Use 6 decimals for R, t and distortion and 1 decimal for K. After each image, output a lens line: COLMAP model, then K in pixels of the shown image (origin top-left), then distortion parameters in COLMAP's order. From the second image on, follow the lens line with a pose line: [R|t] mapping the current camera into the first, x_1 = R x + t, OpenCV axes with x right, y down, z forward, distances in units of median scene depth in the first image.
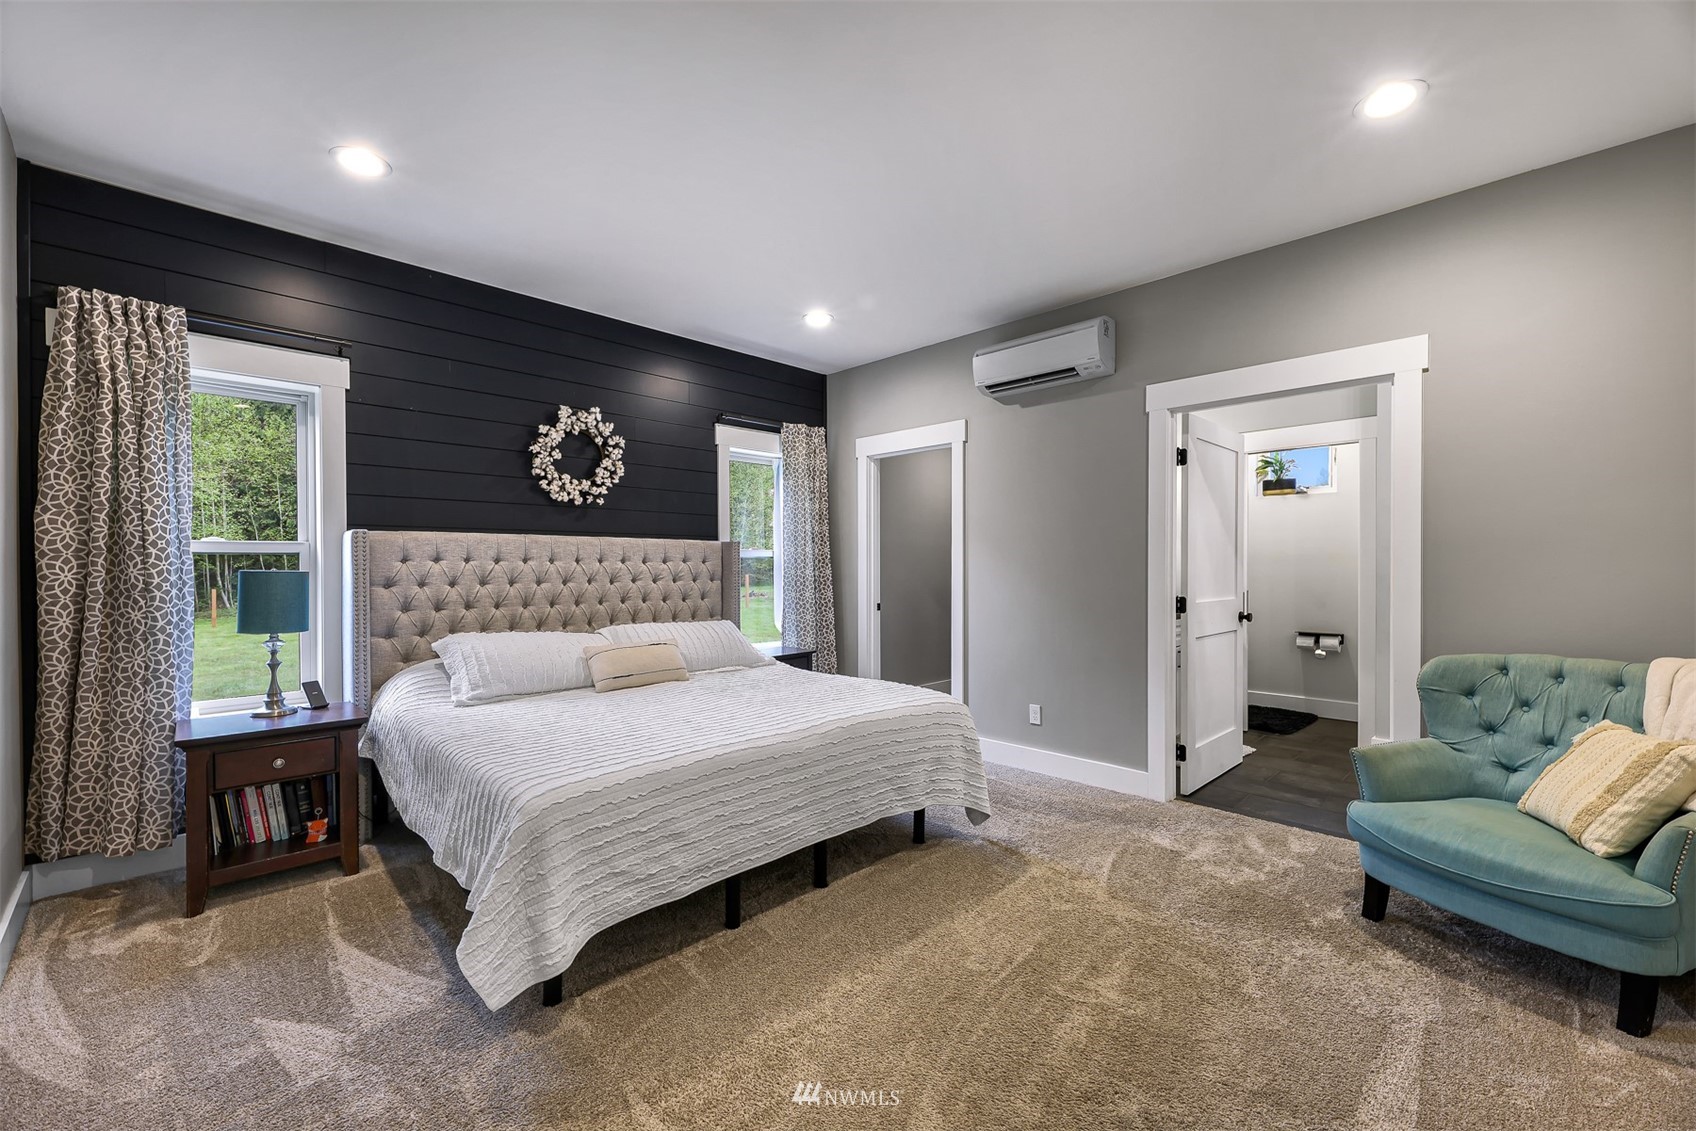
lens RADIAL K [[691.6, 0, 845.1], [0, 691.6, 569.0], [0, 0, 1]] dist [-0.000367, -0.000171]
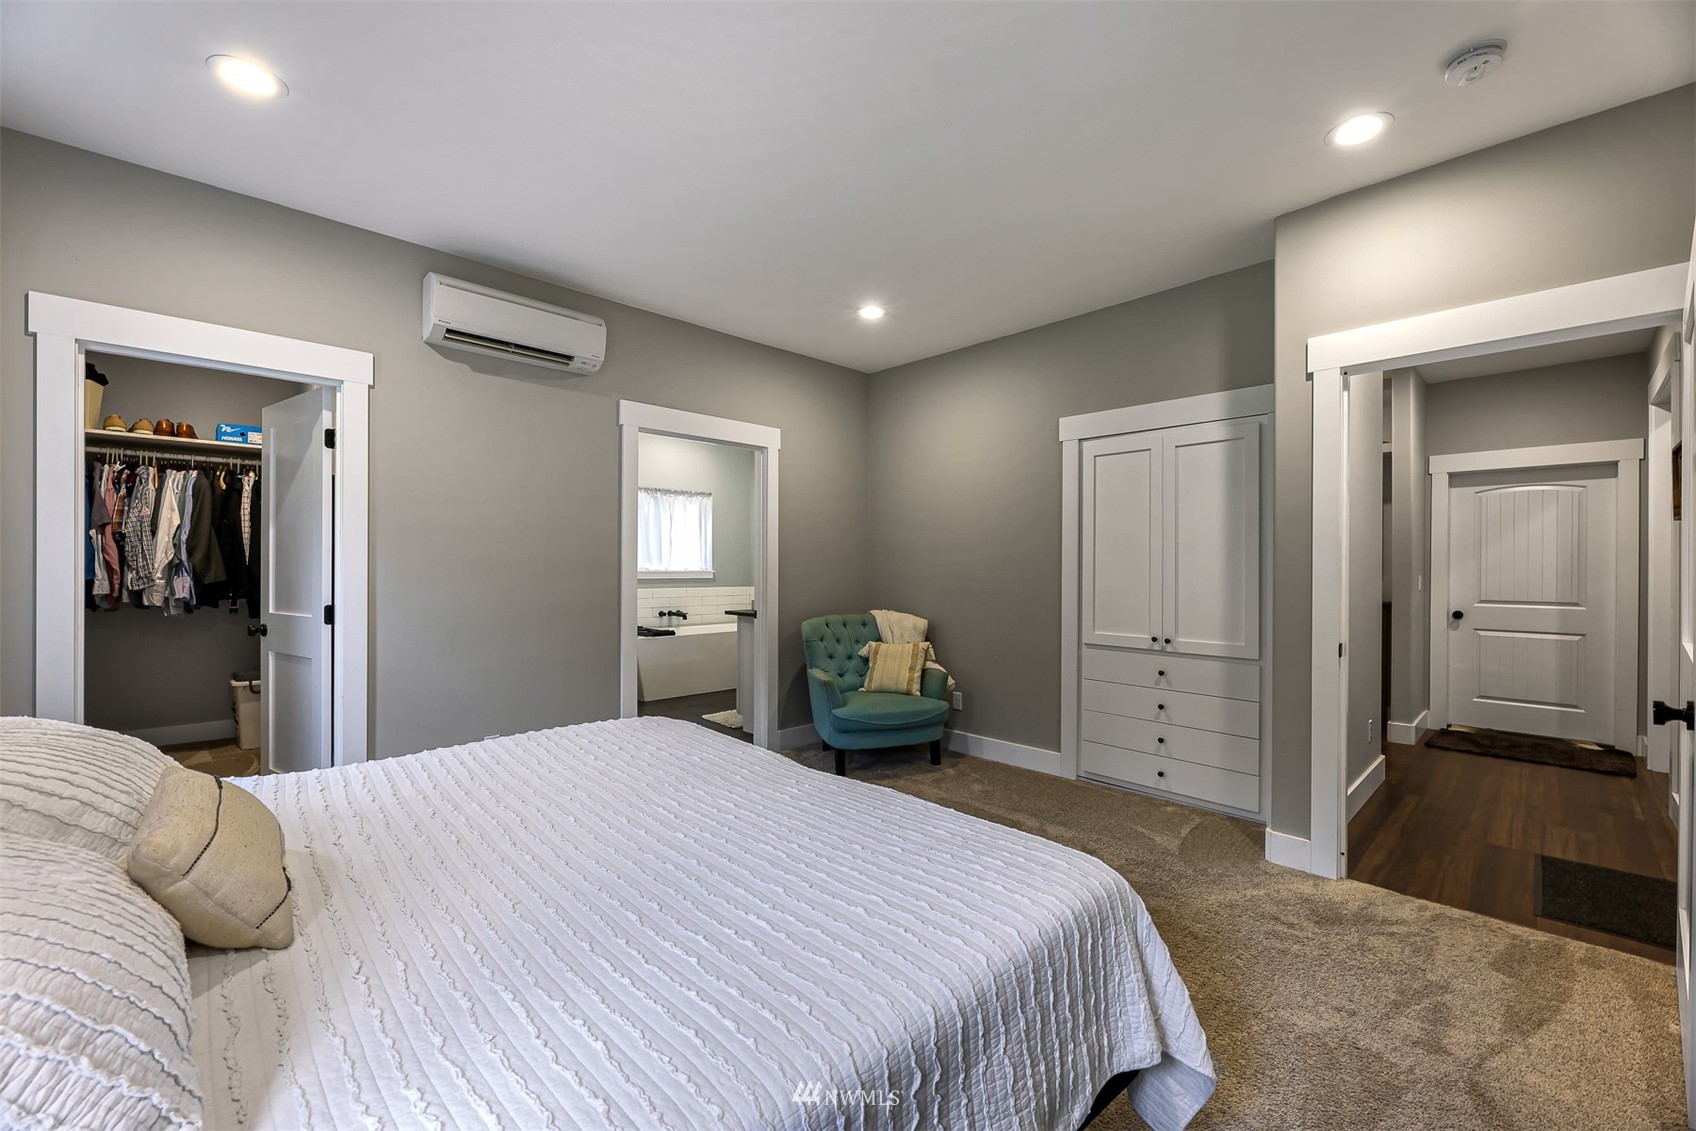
lens RADIAL K [[691.6, 0, 845.0], [0, 691.6, 565.8], [0, 0, 1]] dist [-0.000367, -0.000171]
pose [[0.000526, 0.001554, 0.999999, -0.645446], [-0.000422, 0.999999, -0.001554, -0.007834], [-1.000000, -0.000421, 0.000526, 0.672608]]
